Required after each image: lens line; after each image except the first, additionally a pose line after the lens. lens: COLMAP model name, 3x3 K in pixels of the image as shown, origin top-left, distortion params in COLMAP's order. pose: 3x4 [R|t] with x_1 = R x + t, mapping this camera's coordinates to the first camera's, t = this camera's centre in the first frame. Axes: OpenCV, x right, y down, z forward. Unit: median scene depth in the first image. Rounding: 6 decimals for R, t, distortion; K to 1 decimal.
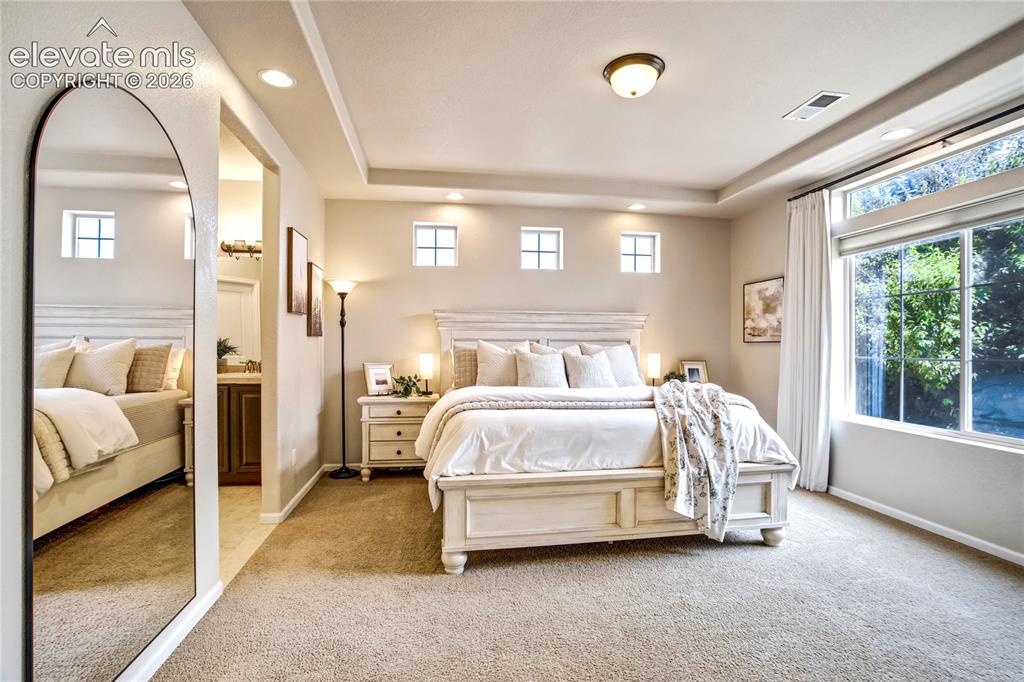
lens RADIAL K [[489.1, 0, 512.0], [0, 489.1, 341.0], [0, 0, 1]] dist [-0.037923, 0.000097]
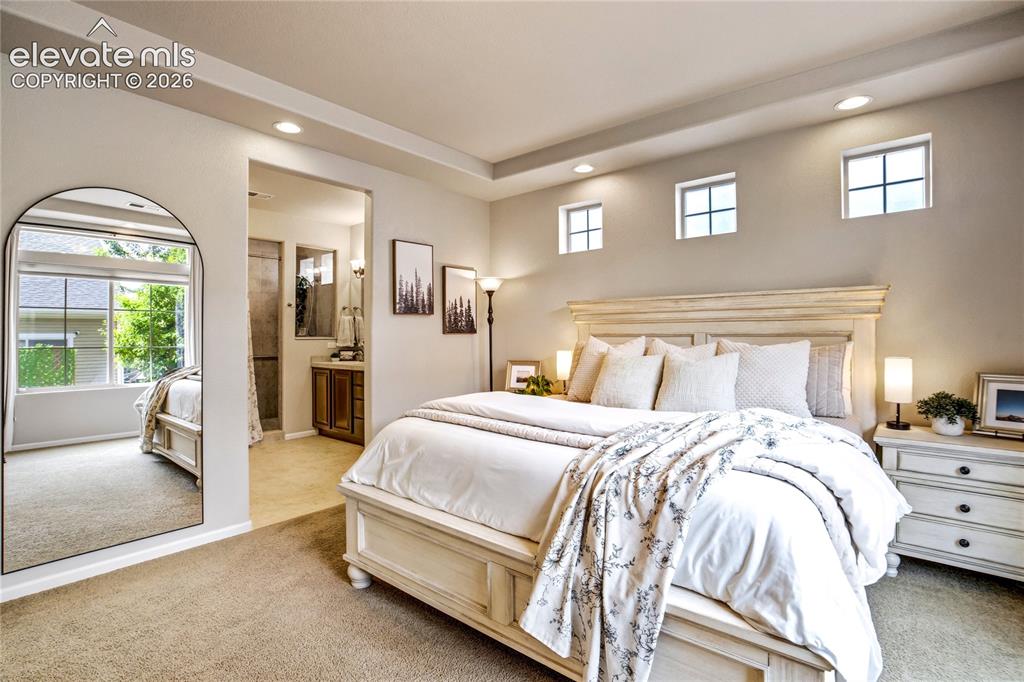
lens RADIAL K [[487.4, 0, 506.3], [0, 487.4, 329.9], [0, 0, 1]] dist [-0.032575, 0.000097]
pose [[0.648643, -0.014368, -0.760957, 0.701309], [0.009874, 0.999897, -0.010462, -0.007419], [0.761029, -0.000727, 0.648718, 0.543686]]
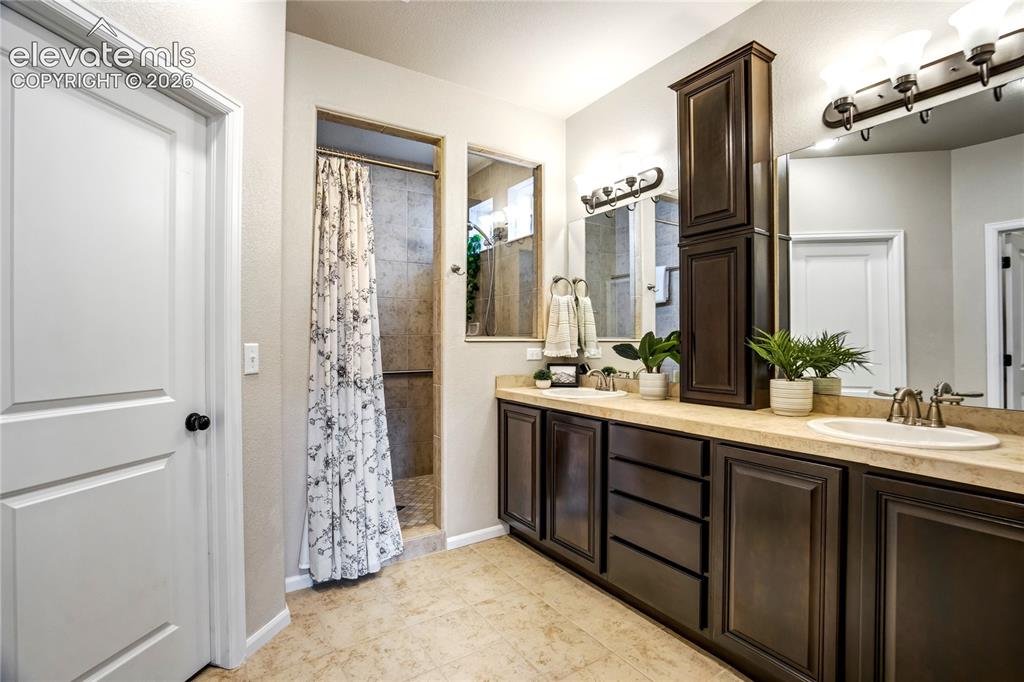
lens RADIAL K [[472.5, 0, 512.0], [0, 472.5, 341.0], [0, 0, 1]] dist [-0.012798, 0.000736]
pose [[0.409869, -0.008197, -0.912108, -0.515735], [0.005340, 0.999964, -0.006587, 0.008230], [0.912129, -0.002171, 0.409898, 0.882290]]
